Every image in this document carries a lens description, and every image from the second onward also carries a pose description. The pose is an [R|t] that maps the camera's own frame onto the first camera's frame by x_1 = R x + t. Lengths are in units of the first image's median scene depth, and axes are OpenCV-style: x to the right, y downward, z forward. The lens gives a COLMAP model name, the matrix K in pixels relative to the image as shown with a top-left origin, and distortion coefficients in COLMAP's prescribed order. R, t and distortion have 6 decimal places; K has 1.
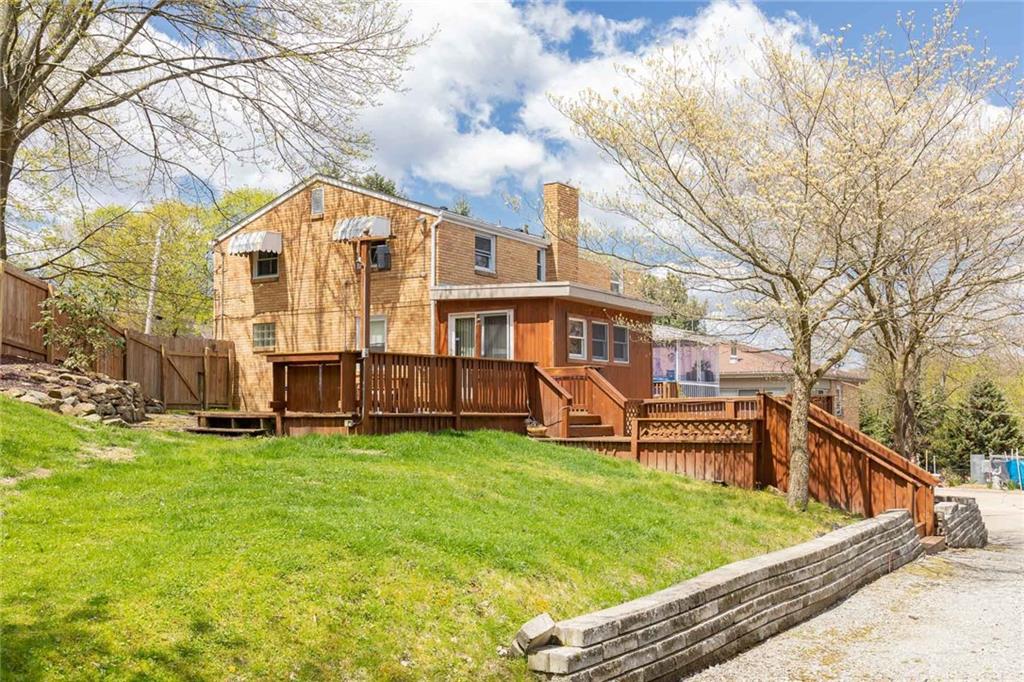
lens RADIAL K [[1065.8, 0, 513.3], [0, 1065.8, 345.2], [0, 0, 1]] dist [0.012274, 0.000000]
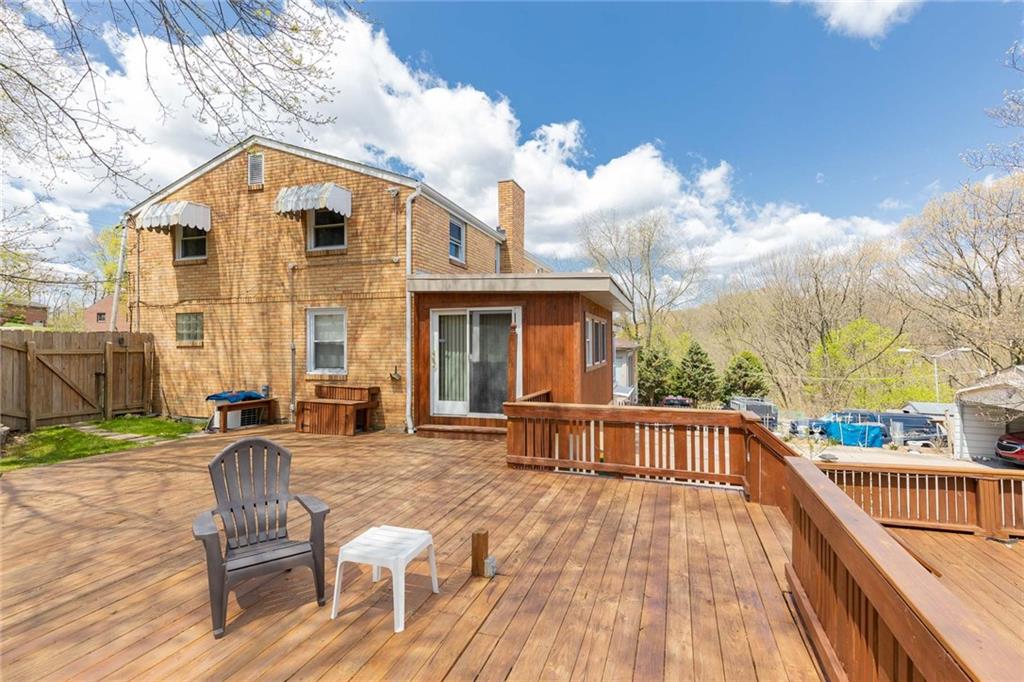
lens RADIAL K [[494.0, 0, 509.2], [0, 494.0, 336.3], [0, 0, 1]] dist [0.011433, 0.000739]
pose [[0.969305, 0.002778, 0.245846, -0.086488], [-0.014758, 0.998791, 0.046900, -0.025034], [-0.245418, -0.049089, 0.968174, 0.567528]]
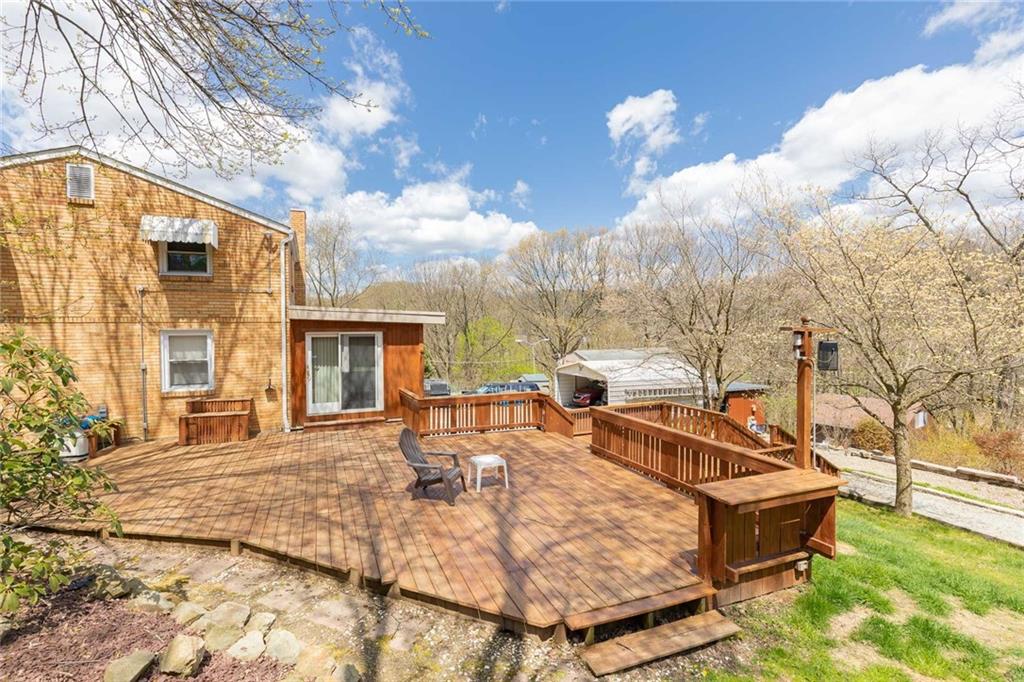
lens RADIAL K [[494.0, 0, 506.5], [0, 494.0, 335.9], [0, 0, 1]] dist [0.011433, 0.000739]
pose [[0.571588, -0.018913, 0.820323, -0.311343], [-0.050045, 0.997070, 0.057859, -0.058174], [-0.819013, -0.074125, 0.568967, 0.520201]]
